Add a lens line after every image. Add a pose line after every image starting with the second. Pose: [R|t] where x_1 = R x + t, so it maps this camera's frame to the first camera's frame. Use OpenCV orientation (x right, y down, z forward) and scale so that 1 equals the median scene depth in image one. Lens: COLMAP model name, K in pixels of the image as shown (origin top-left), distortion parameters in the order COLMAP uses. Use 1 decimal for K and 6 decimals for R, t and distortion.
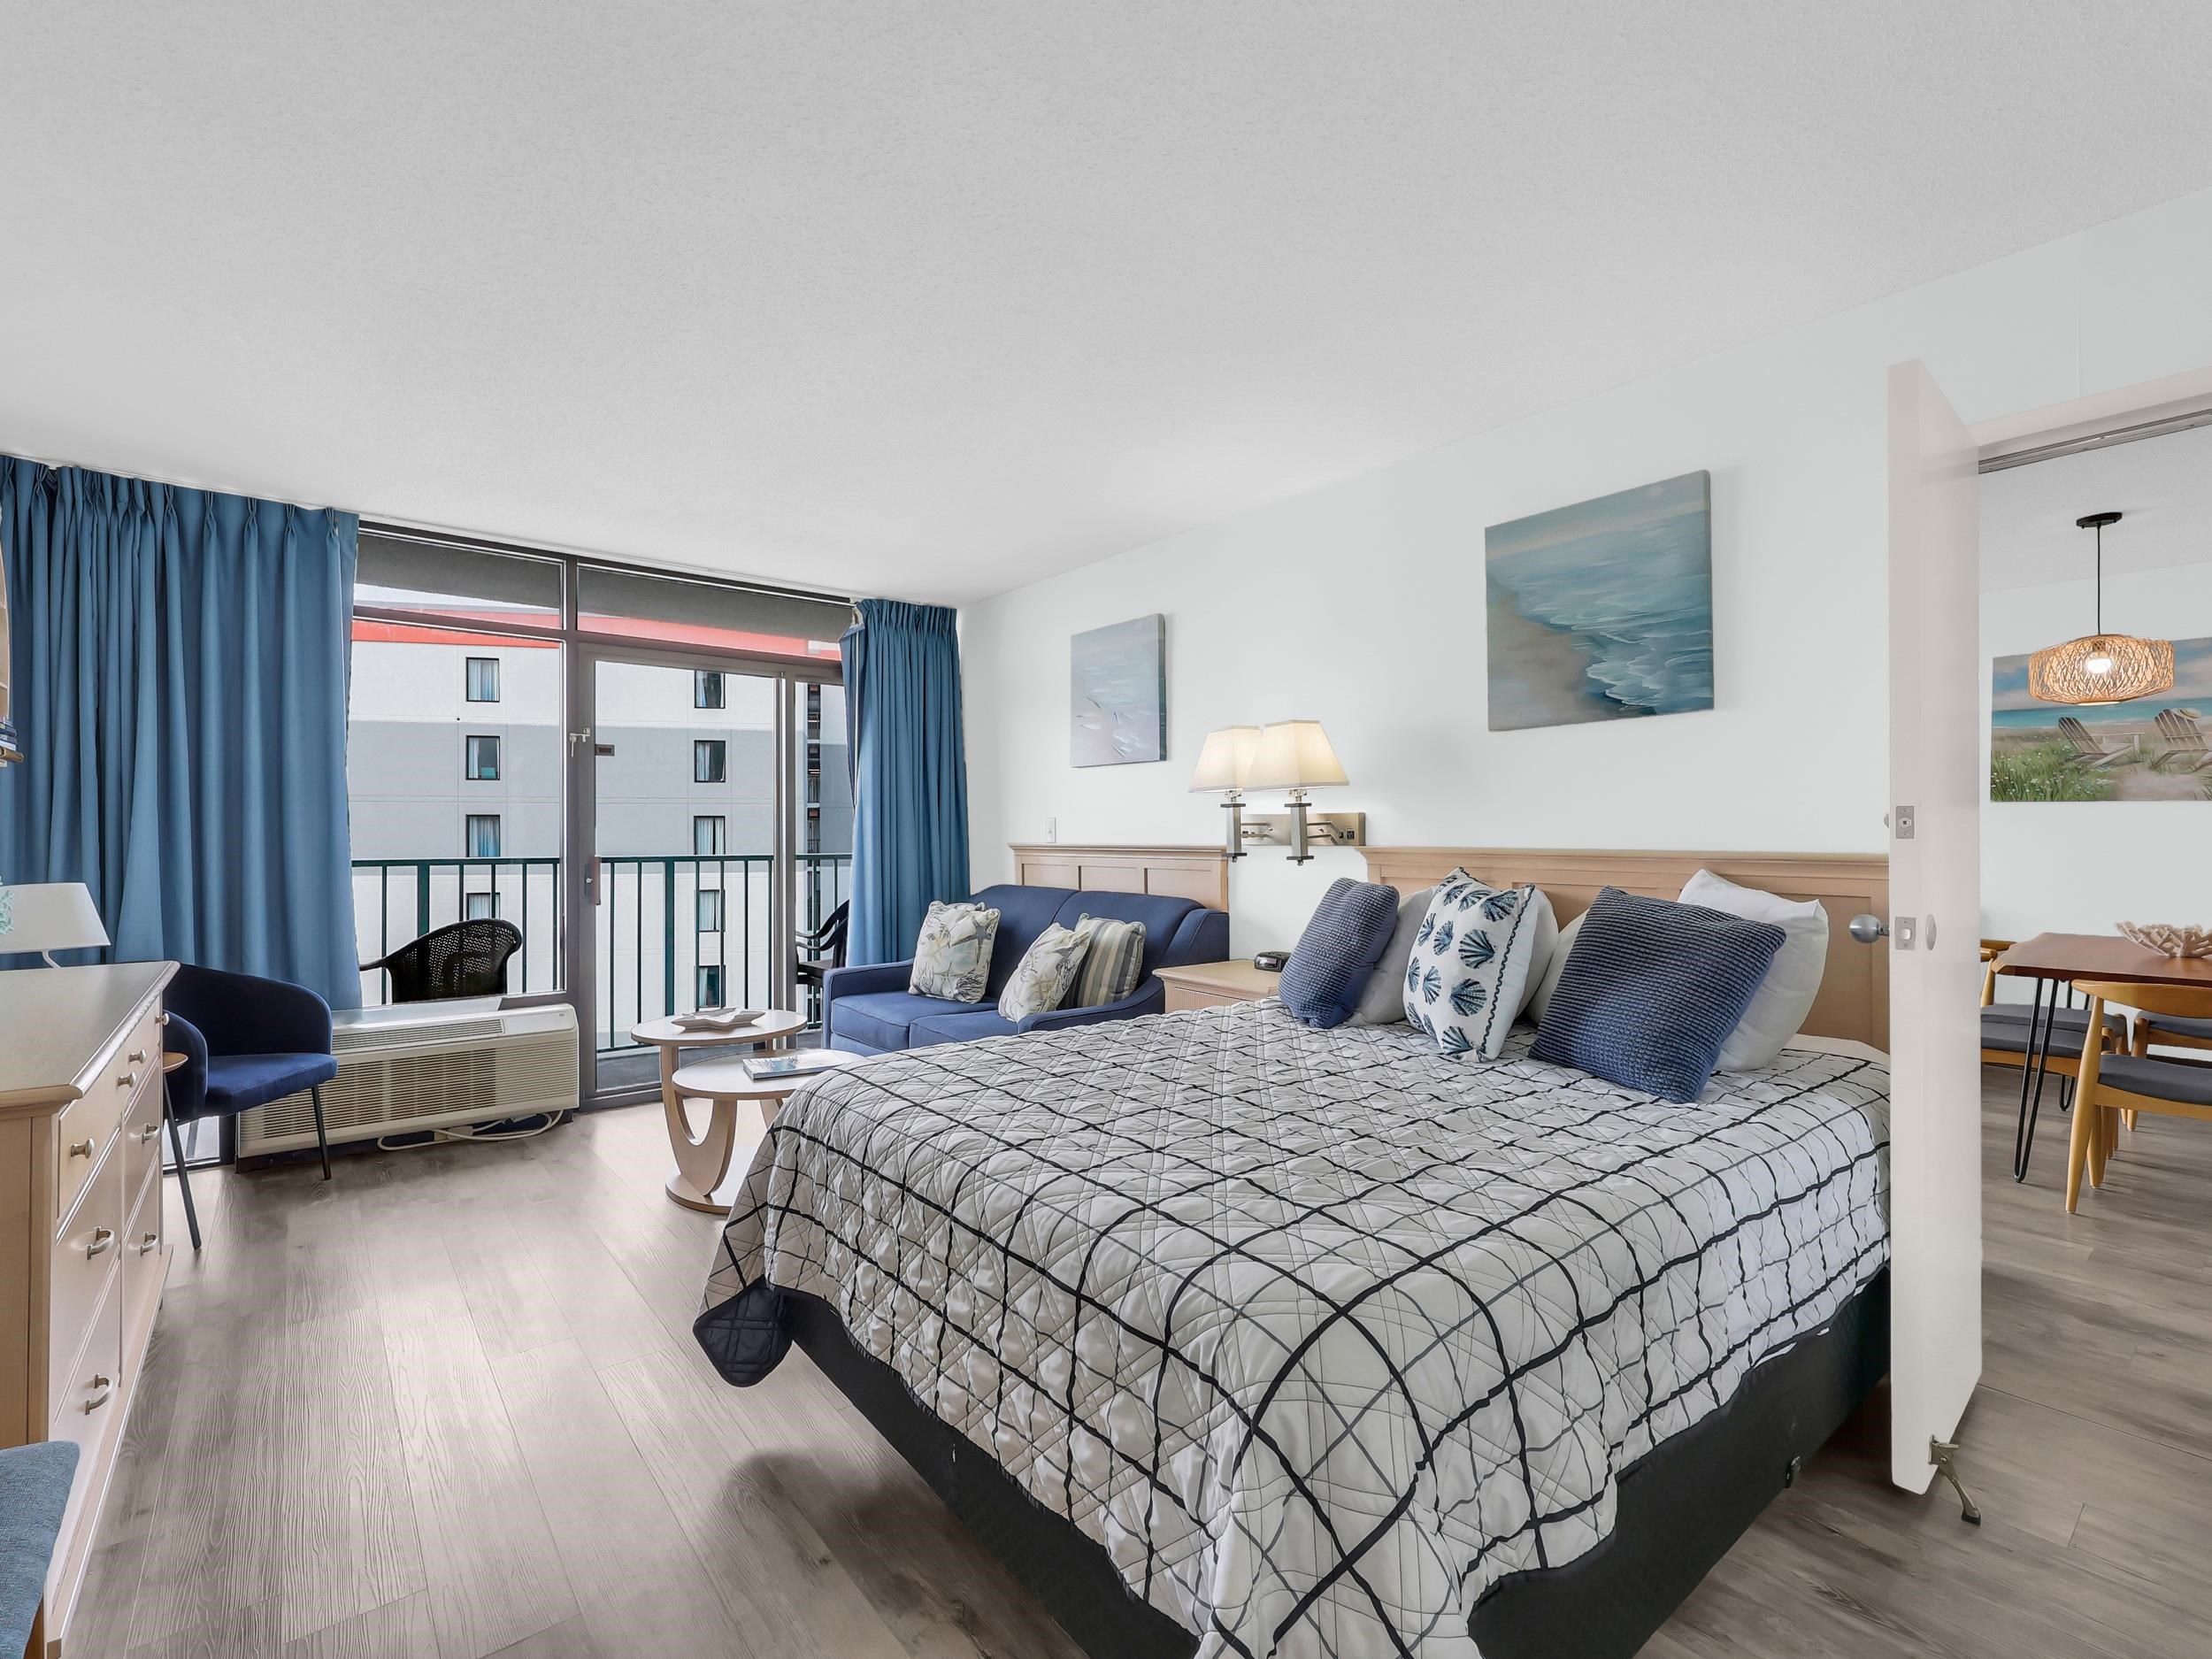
lens RADIAL K [[1003.1, 0, 1106.0], [0, 1003.1, 829.5], [0, 0, 1]] dist [0.000250, 0.000120]
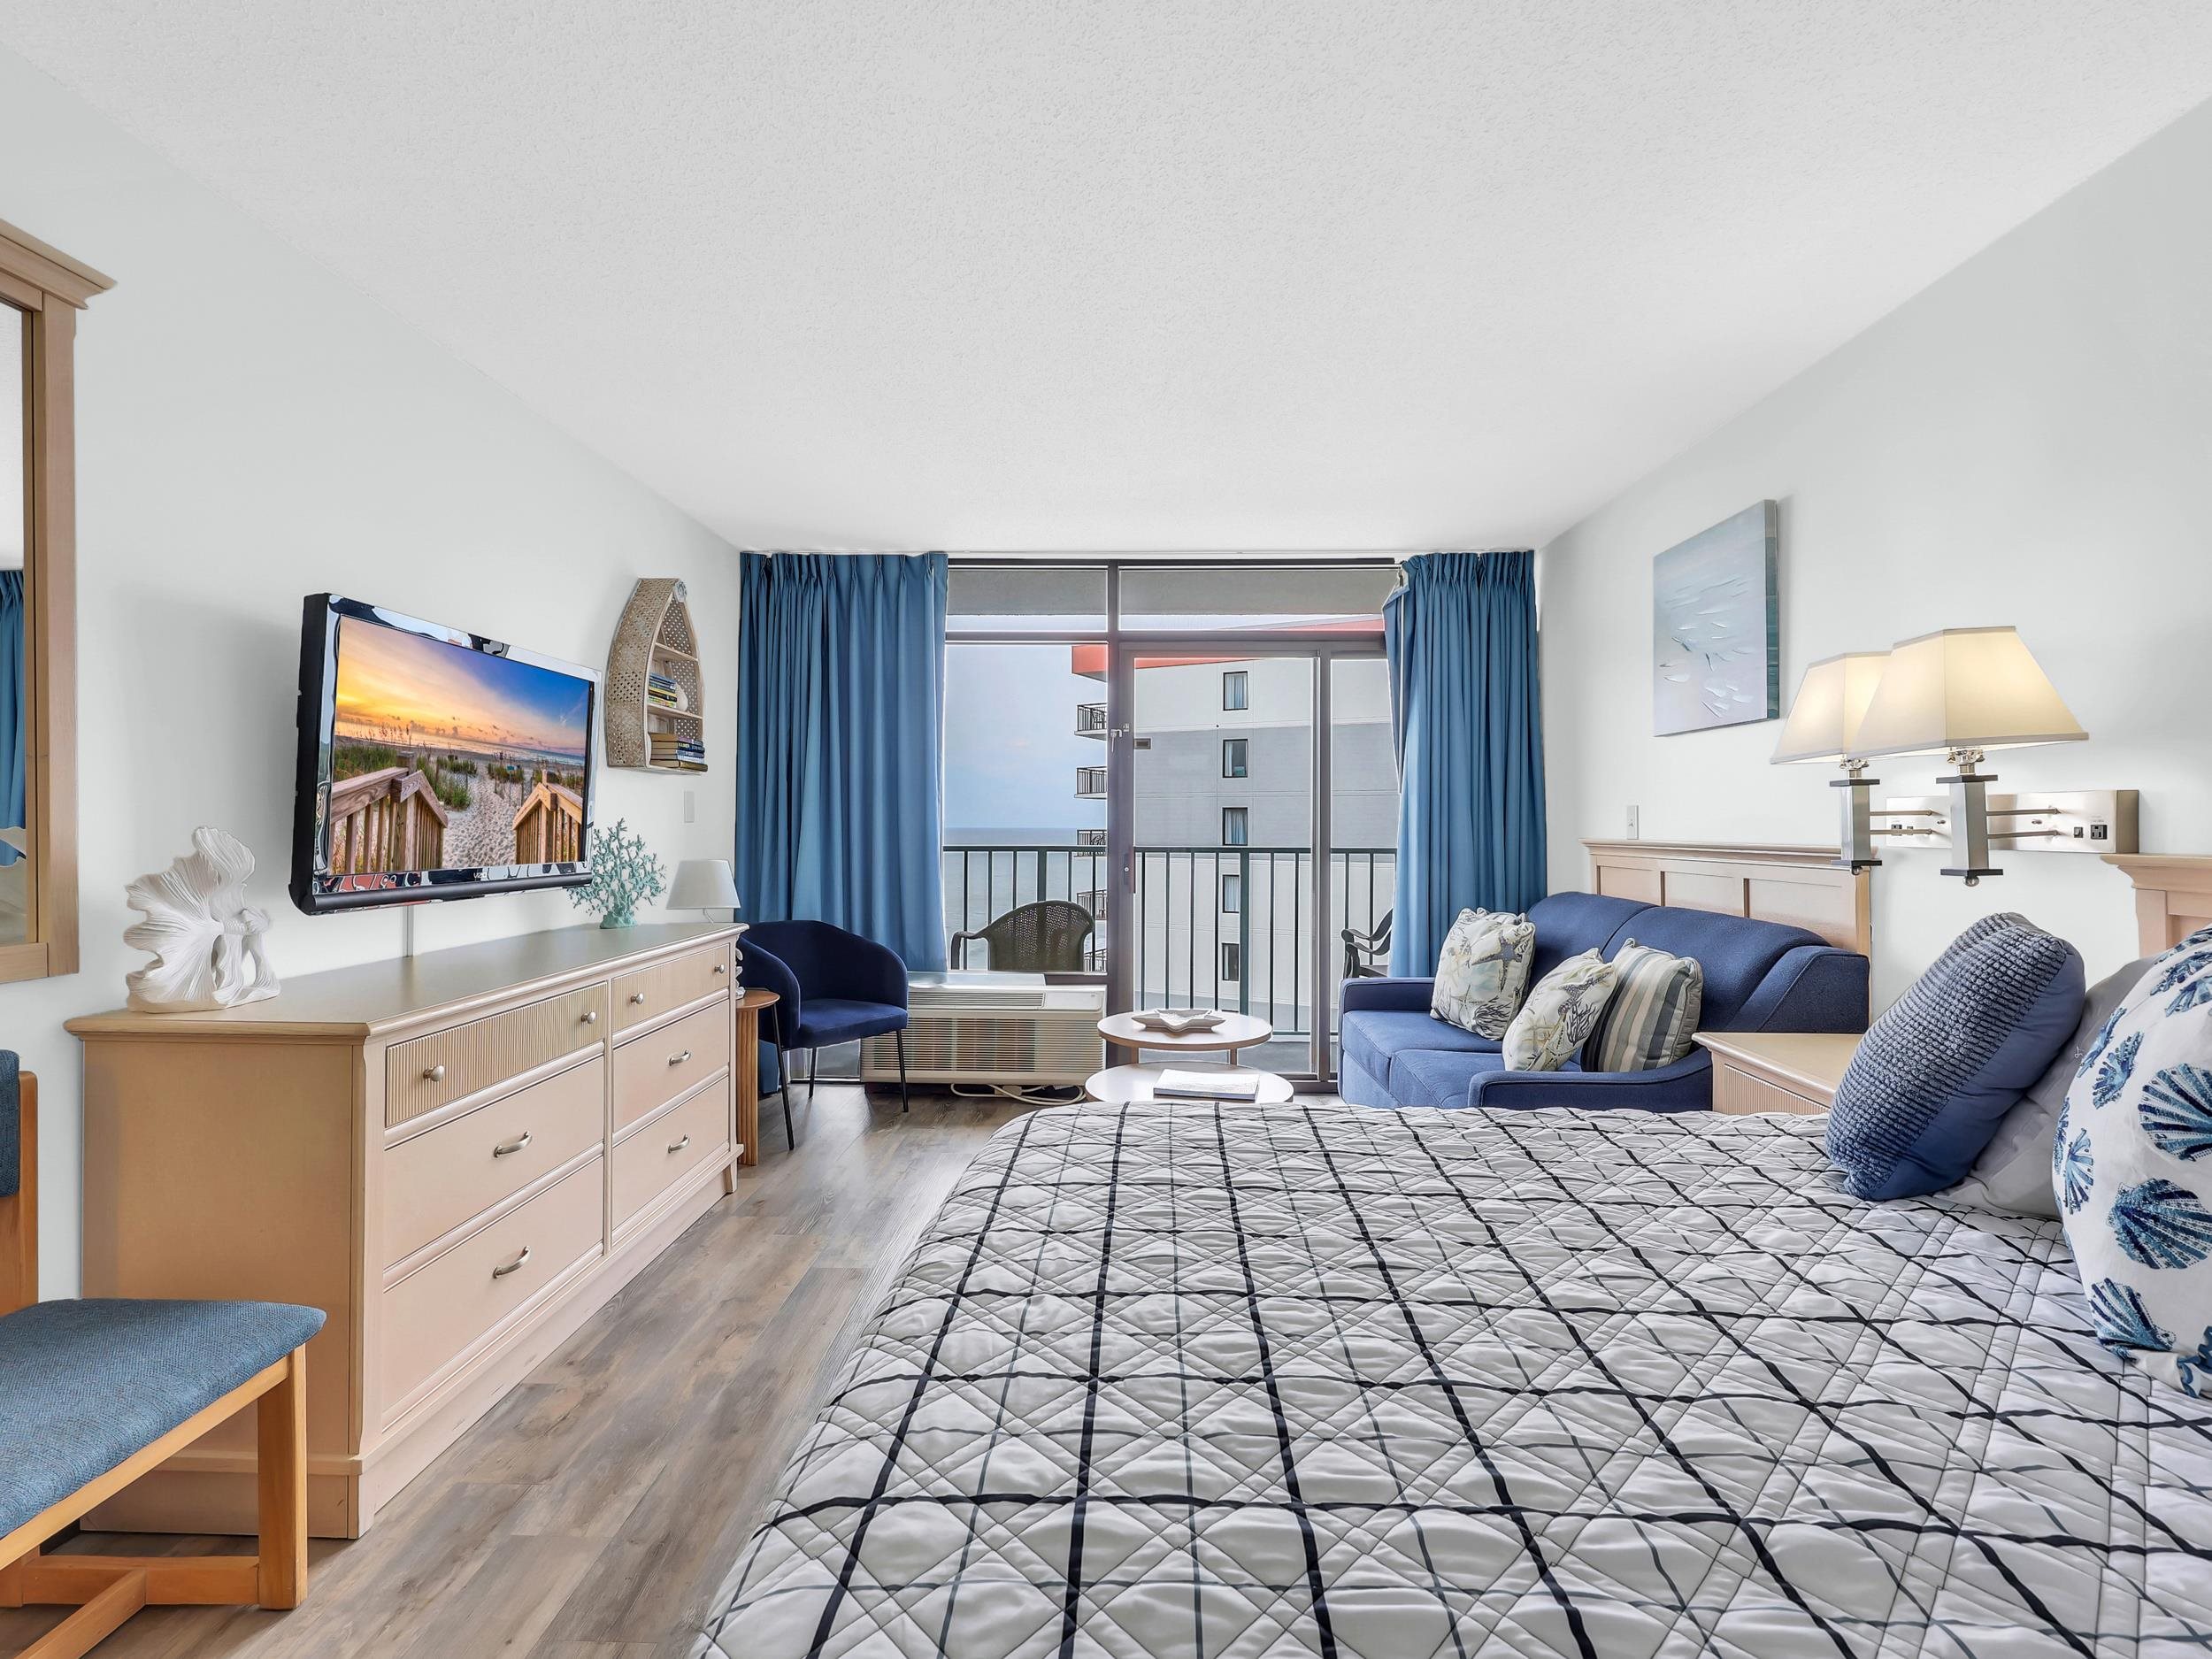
lens RADIAL K [[1003.1, 0, 1106.0], [0, 1003.1, 829.5], [0, 0, 1]] dist [0.000250, 0.000120]
pose [[0.761666, 0.007062, -0.647931, 0.170497], [-0.001543, 0.999958, 0.009084, -0.000314], [0.647967, -0.005919, 0.761645, 0.228281]]
